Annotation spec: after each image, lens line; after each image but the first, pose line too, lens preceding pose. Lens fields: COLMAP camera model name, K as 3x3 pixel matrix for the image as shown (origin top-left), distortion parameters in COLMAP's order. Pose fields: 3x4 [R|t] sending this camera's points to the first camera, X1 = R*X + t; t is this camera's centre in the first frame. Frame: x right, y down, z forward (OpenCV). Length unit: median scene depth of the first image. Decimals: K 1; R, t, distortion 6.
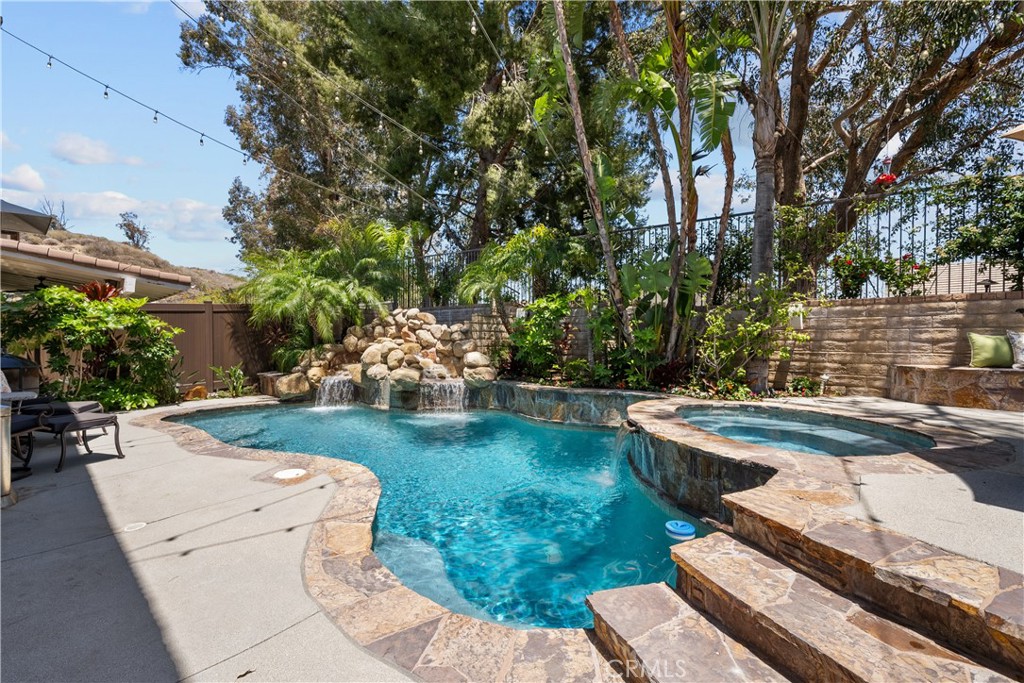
lens RADIAL K [[445.3, 0, 508.1], [0, 445.3, 345.4], [0, 0, 1]] dist [0.000578, -0.000025]
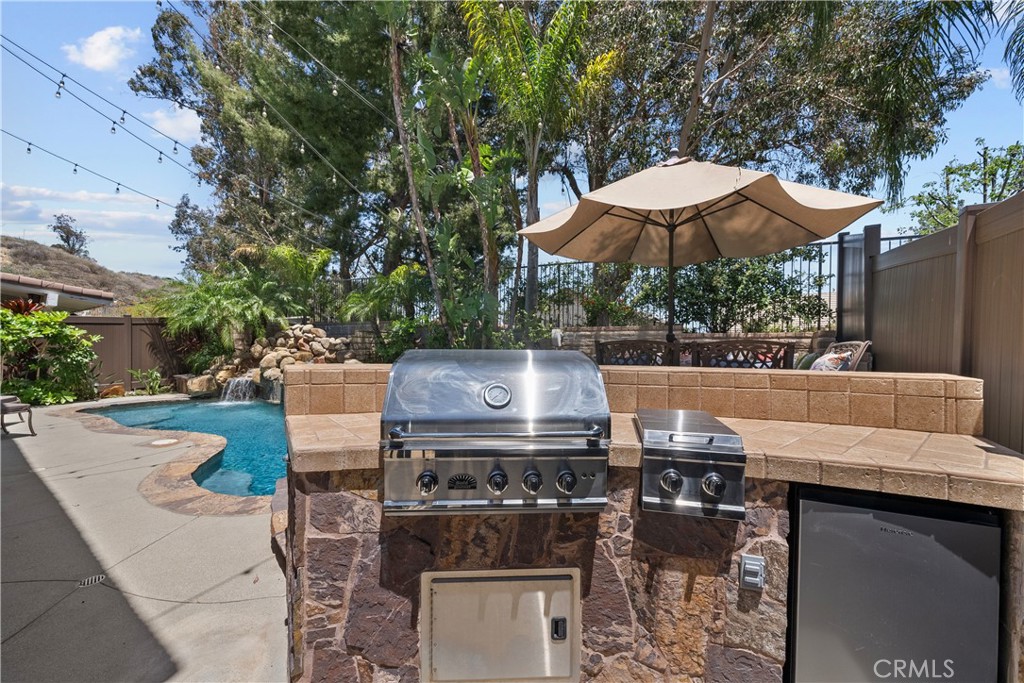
lens RADIAL K [[396.6, 0, 511.5], [0, 396.6, 350.4], [0, 0, 1]] dist [-0.001569, -0.000105]
pose [[0.989804, 0.011164, 0.141997, 0.209941], [-0.010396, 0.999927, -0.006144, -0.008515], [-0.142055, 0.004605, 0.989848, -0.212275]]
